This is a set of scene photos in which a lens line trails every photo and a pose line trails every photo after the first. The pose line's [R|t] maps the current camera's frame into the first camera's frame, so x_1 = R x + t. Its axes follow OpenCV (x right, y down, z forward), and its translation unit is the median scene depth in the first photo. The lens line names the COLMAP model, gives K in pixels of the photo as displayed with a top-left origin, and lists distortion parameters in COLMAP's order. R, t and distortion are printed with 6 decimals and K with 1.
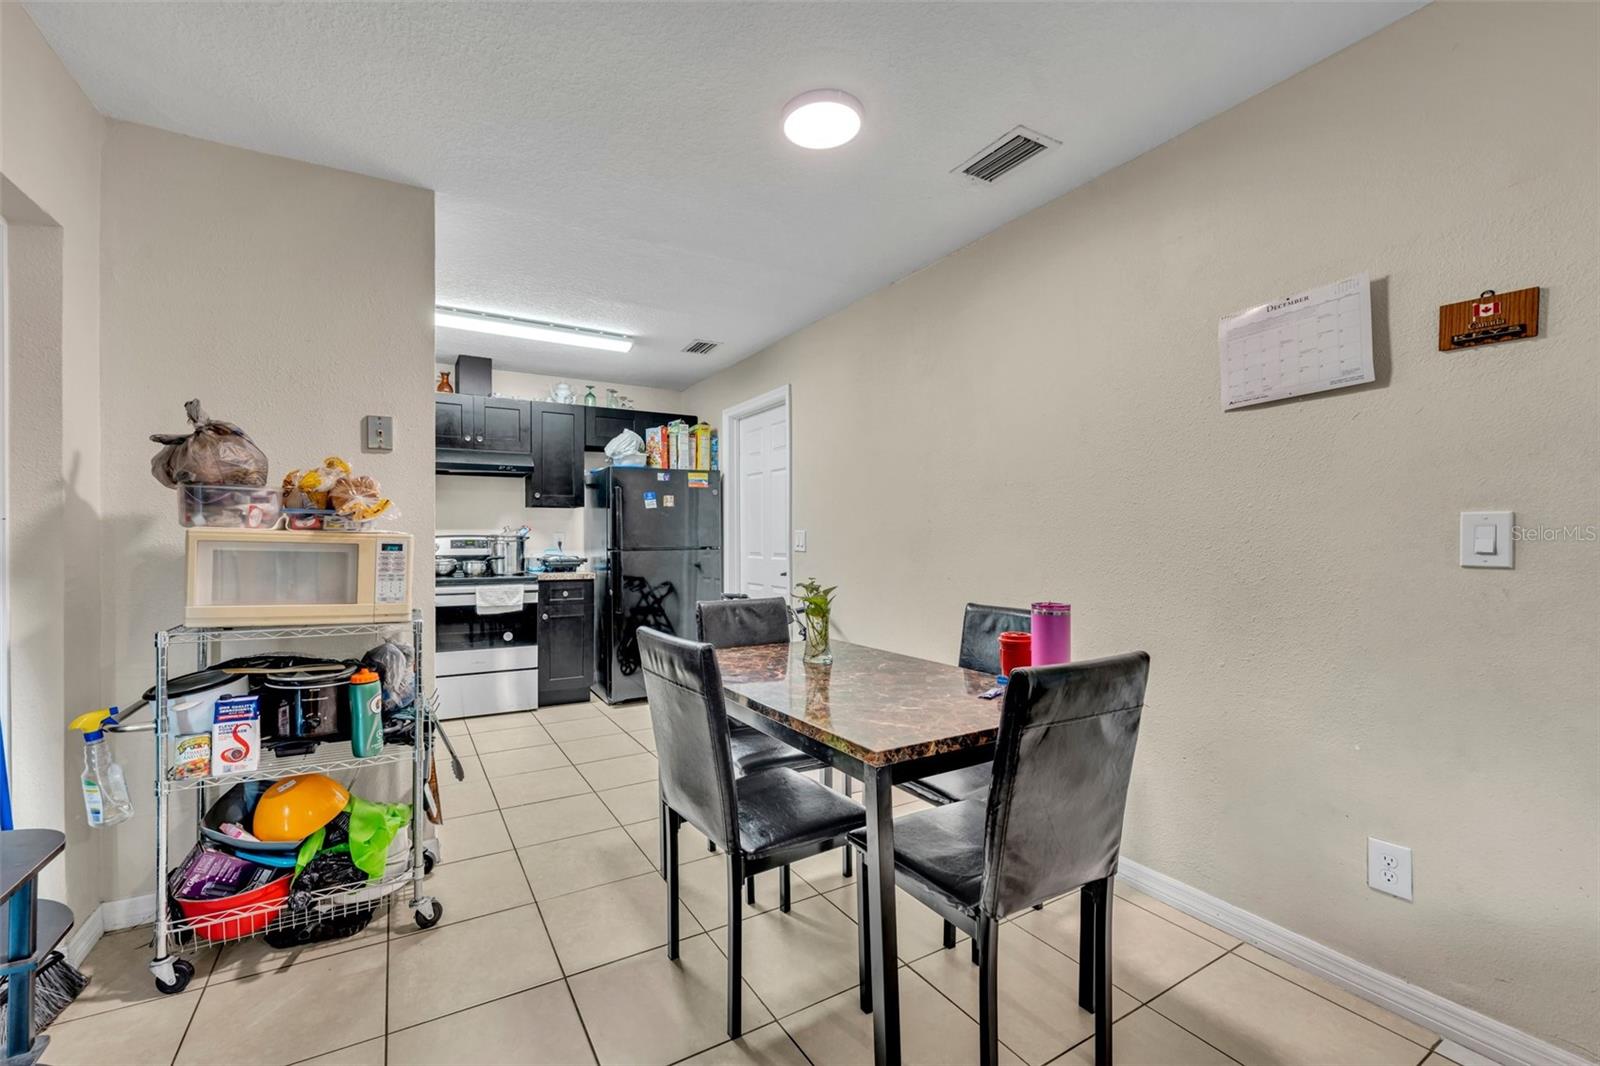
lens RADIAL K [[643.2, 0, 757.5], [0, 643.2, 540.8], [0, 0, 1]] dist [-0.006107, 0.000791]
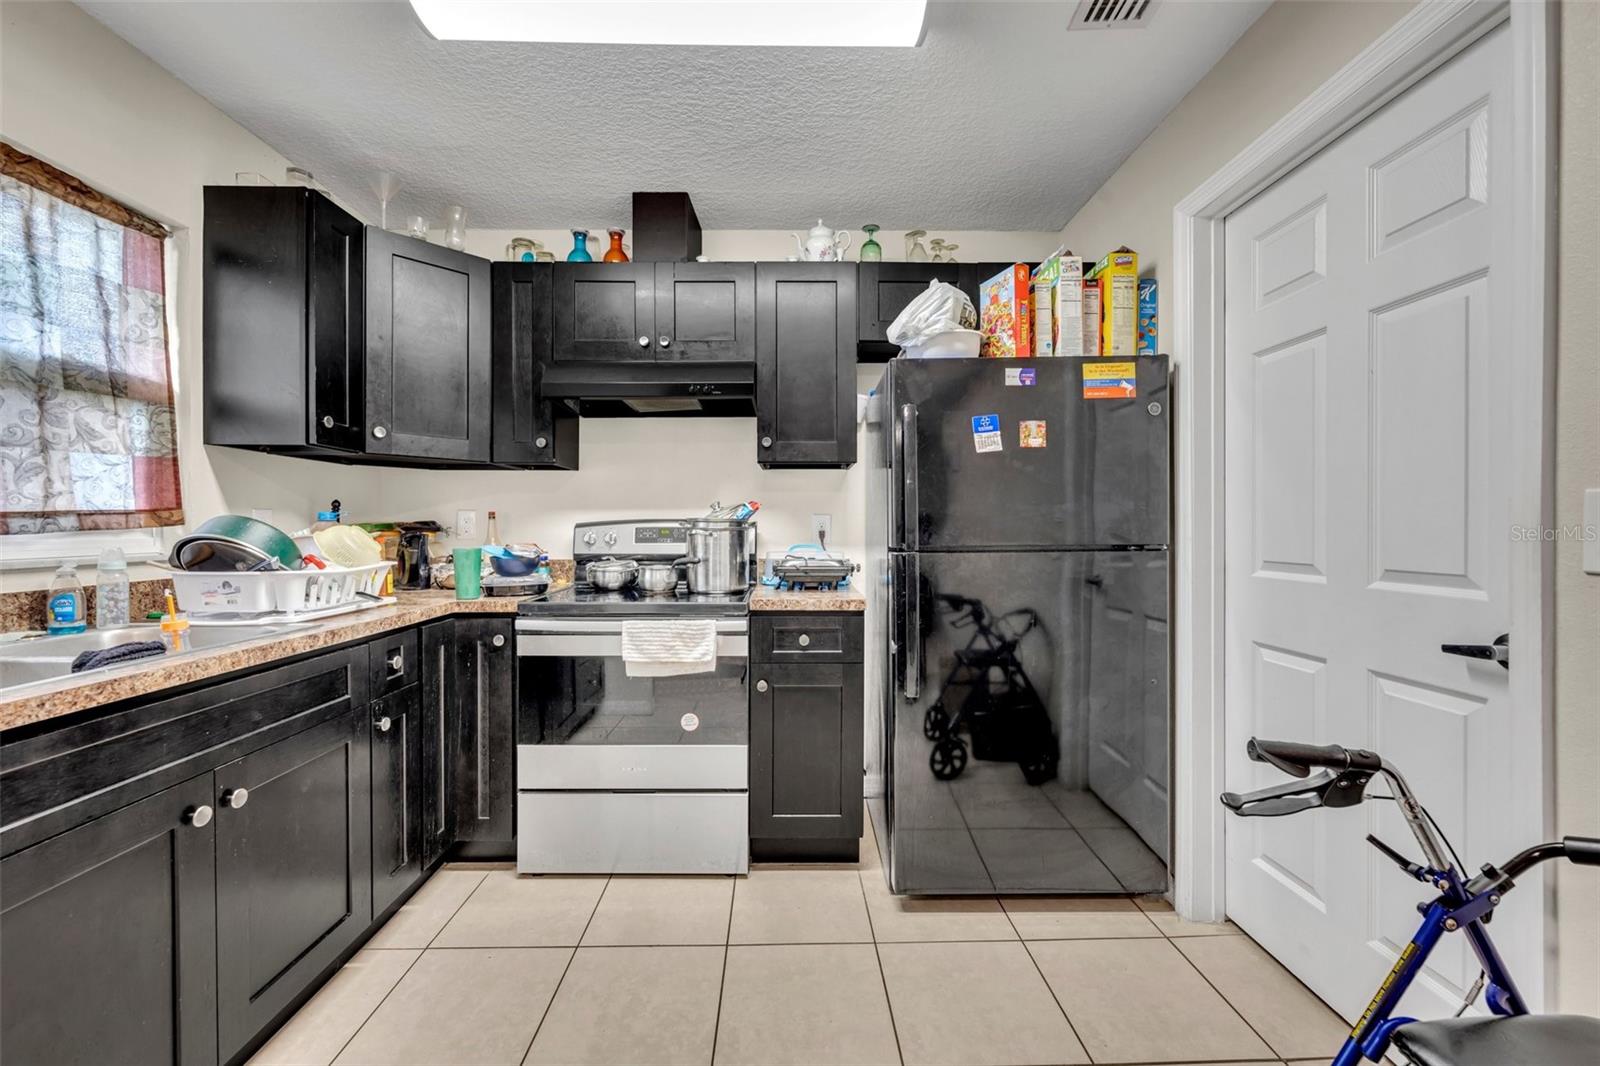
lens RADIAL K [[643.2, 0, 798.9], [0, 643.2, 536.5], [0, 0, 1]] dist [-0.006107, 0.000791]
pose [[0.882326, 0.006361, -0.470596, -0.078299], [-0.001589, 0.999943, 0.010536, 0.000353], [0.470636, -0.008549, 0.882286, 0.581866]]
